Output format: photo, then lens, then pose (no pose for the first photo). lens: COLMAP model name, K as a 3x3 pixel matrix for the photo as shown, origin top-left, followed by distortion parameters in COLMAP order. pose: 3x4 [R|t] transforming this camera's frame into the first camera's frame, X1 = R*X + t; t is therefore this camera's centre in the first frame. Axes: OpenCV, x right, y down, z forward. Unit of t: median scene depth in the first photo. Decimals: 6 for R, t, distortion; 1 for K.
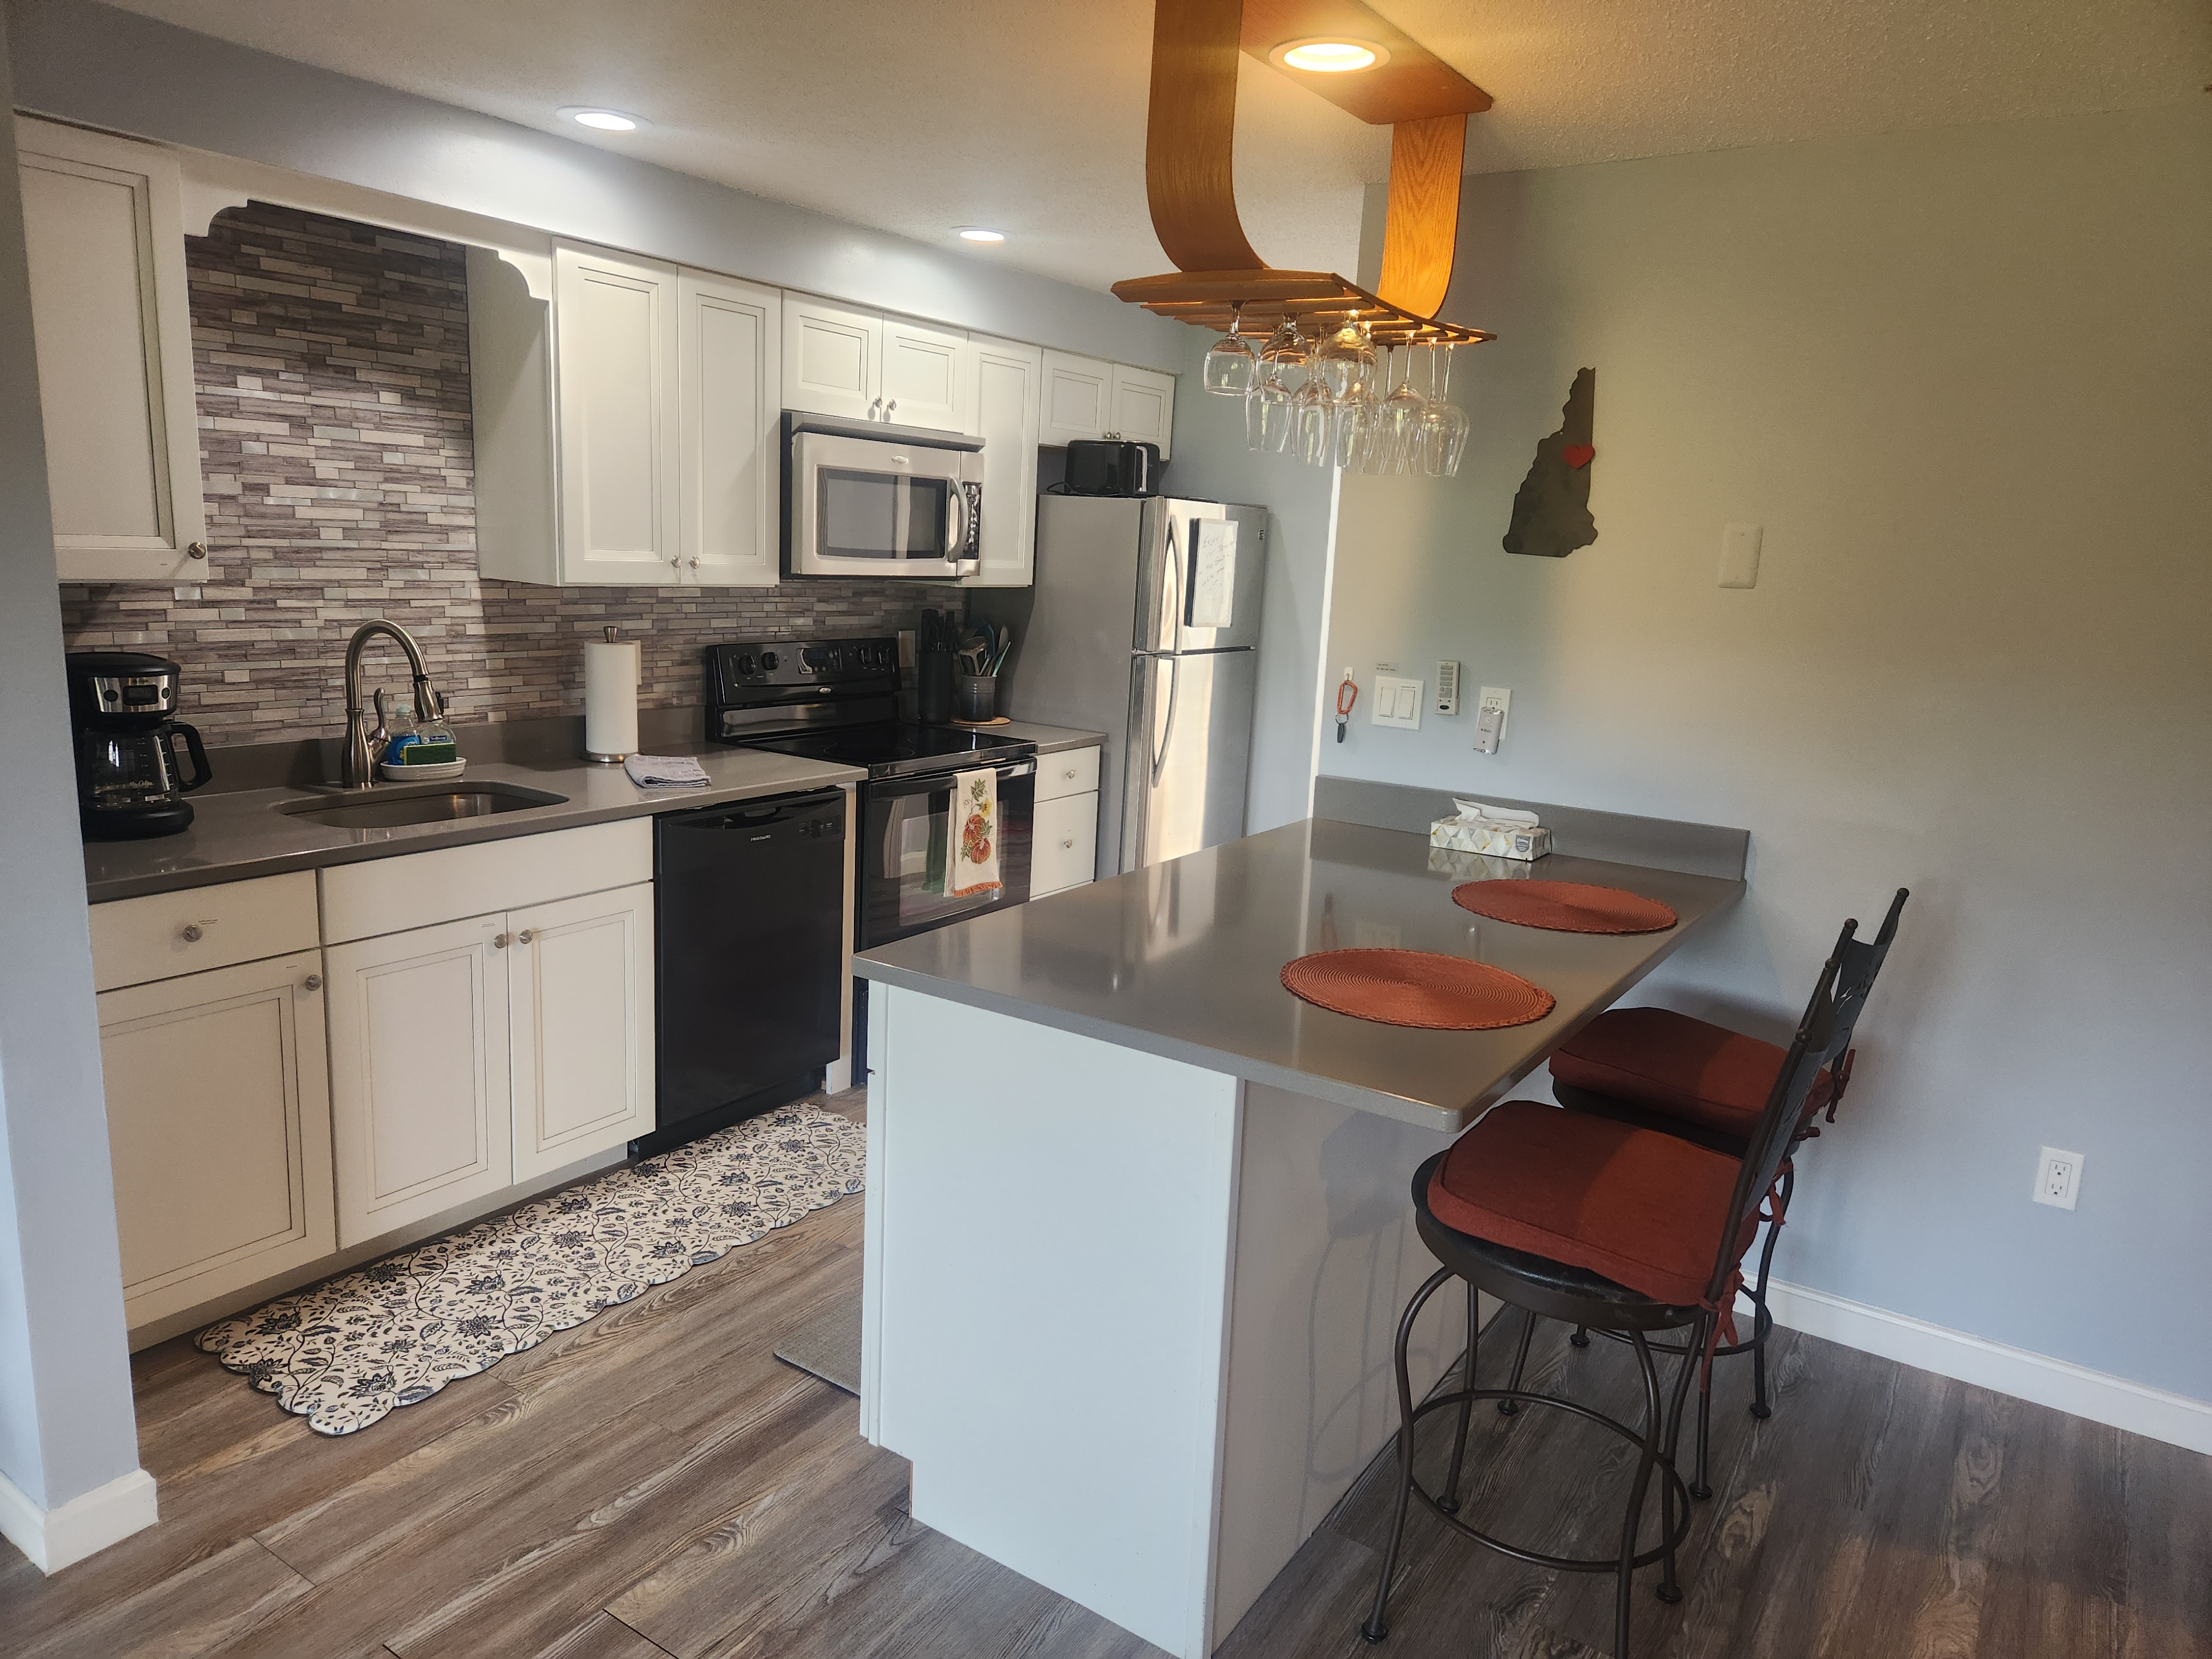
lens RADIAL K [[1487.5, 0, 1098.9], [0, 1487.5, 837.0], [0, 0, 1]] dist [0.071805, -0.054771]
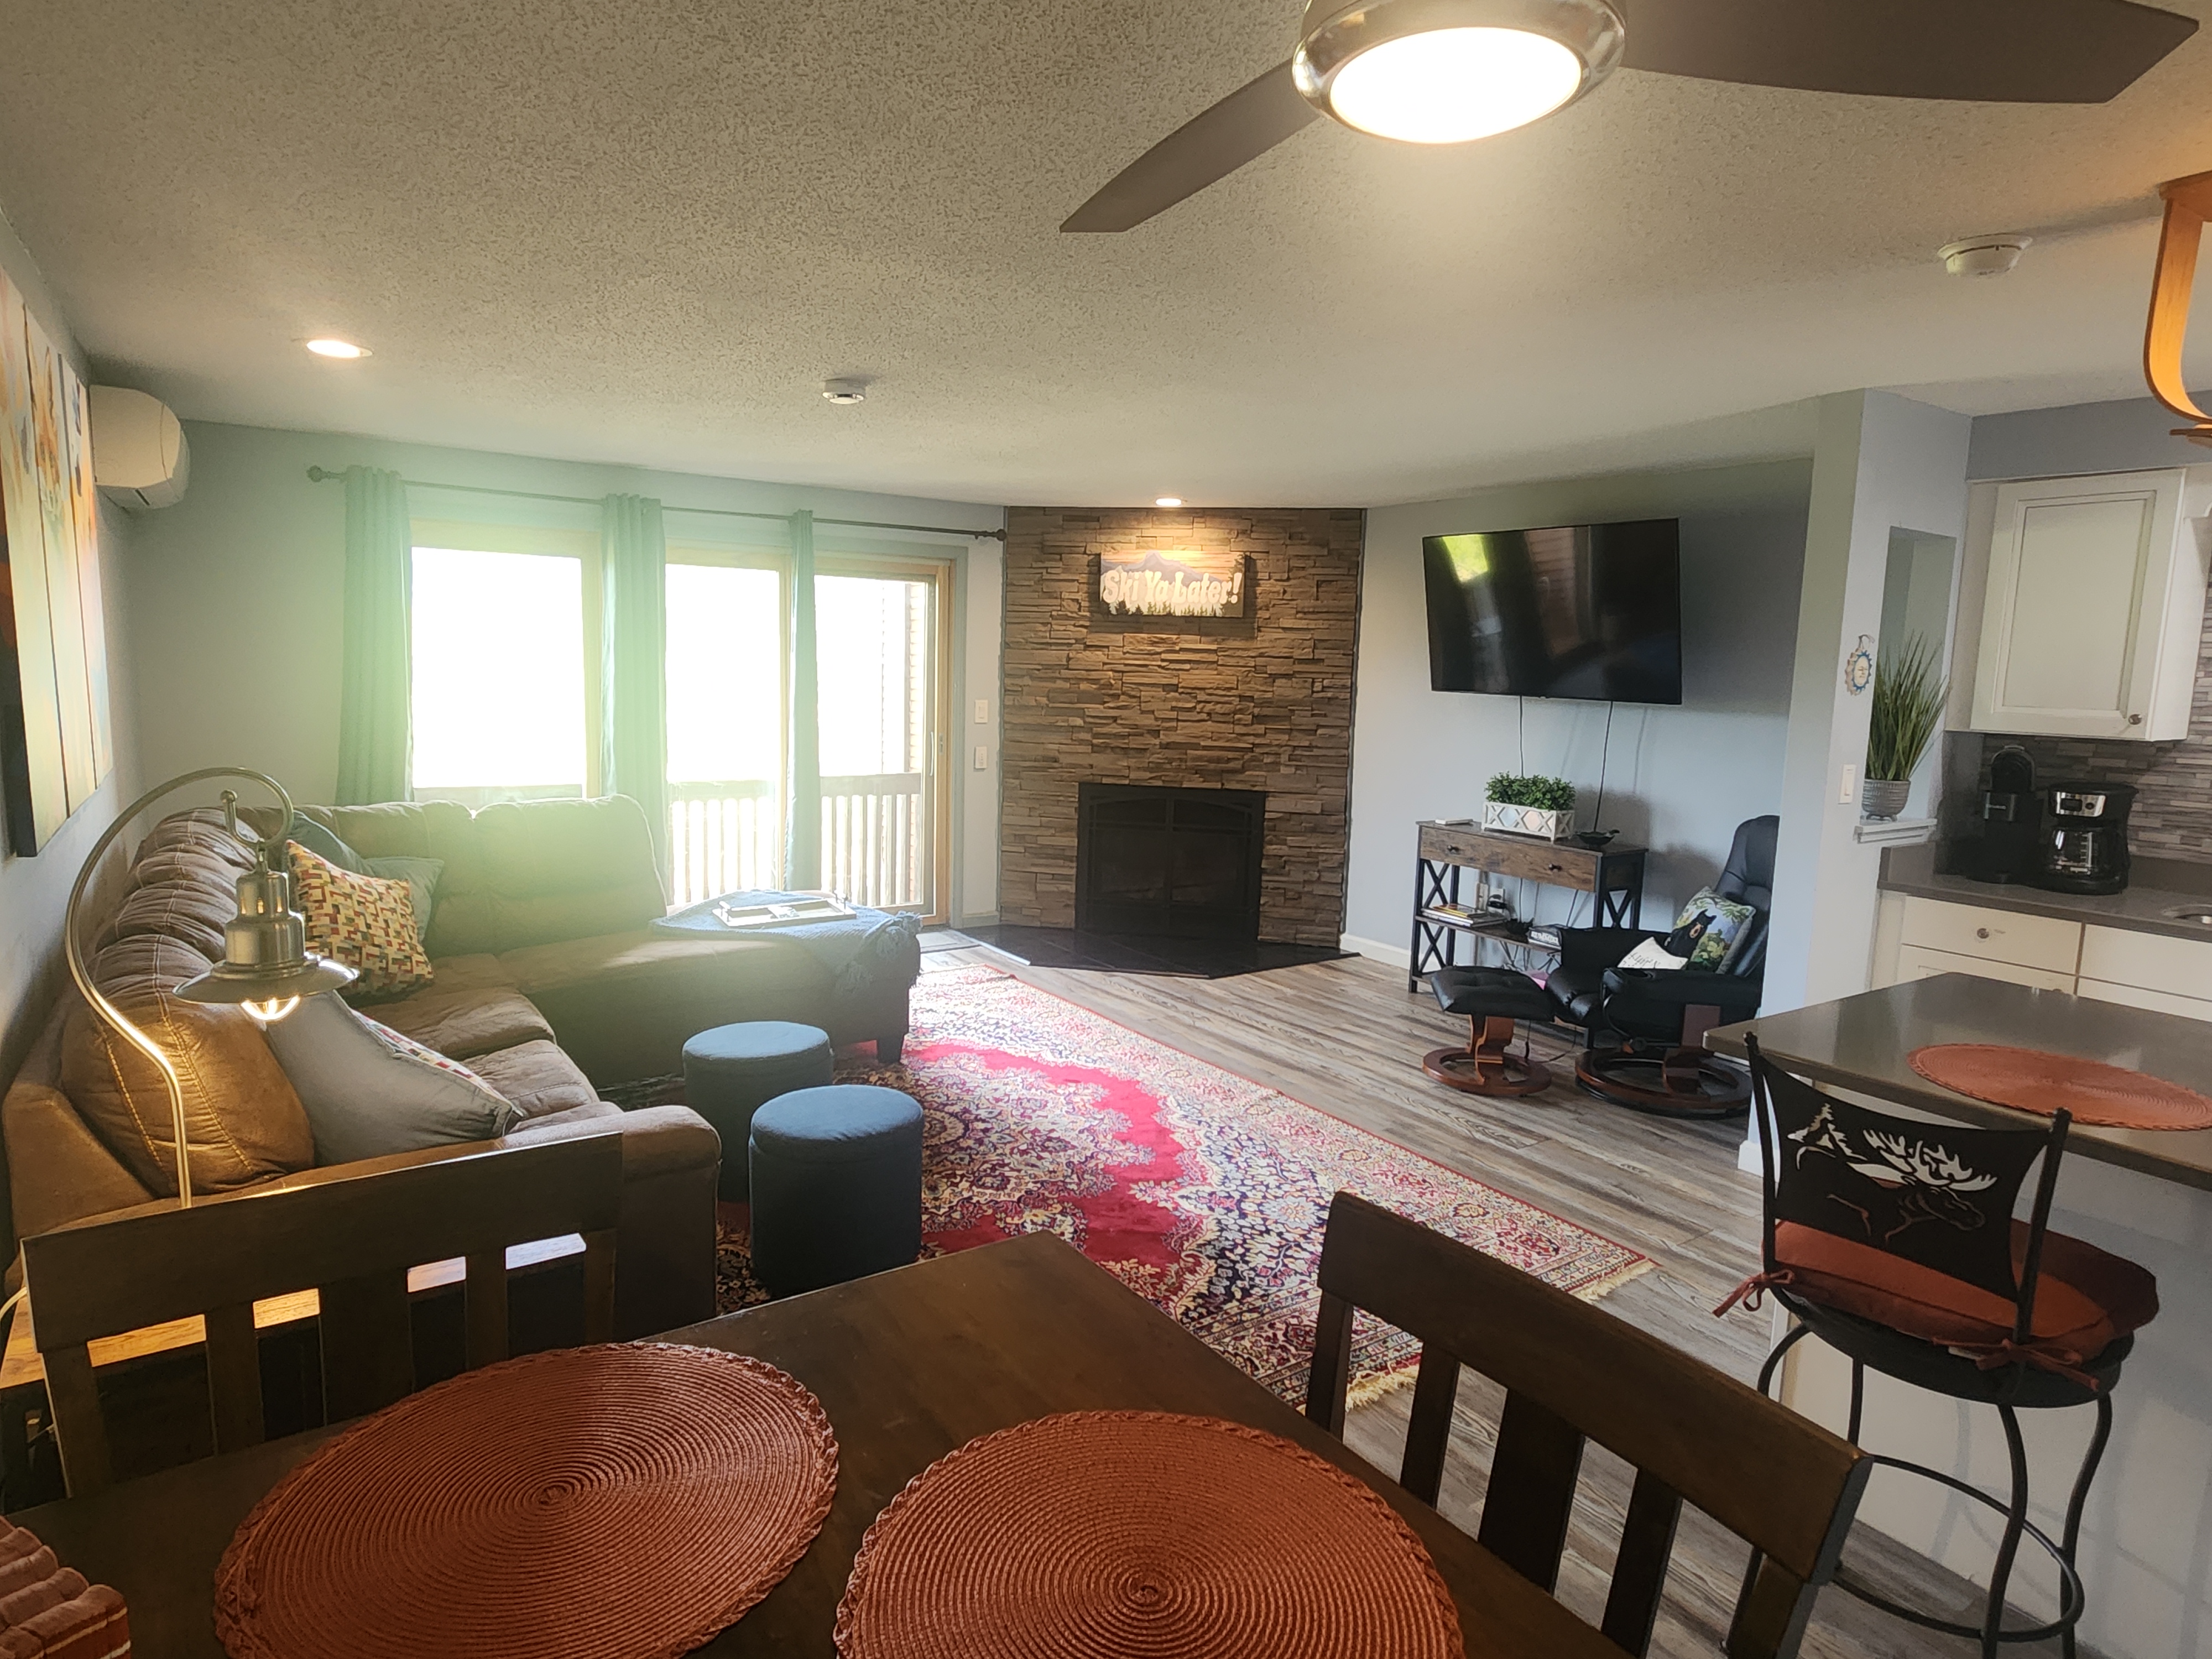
lens RADIAL K [[1227.9, 0, 1129.7], [0, 1227.9, 826.8], [0, 0, 1]] dist [0.000918, -0.000298]
pose [[-0.364775, 0.066440, -0.928722, 0.736698], [-0.229904, 0.960139, 0.158988, -0.036202], [0.902266, 0.271512, -0.334960, 0.408081]]
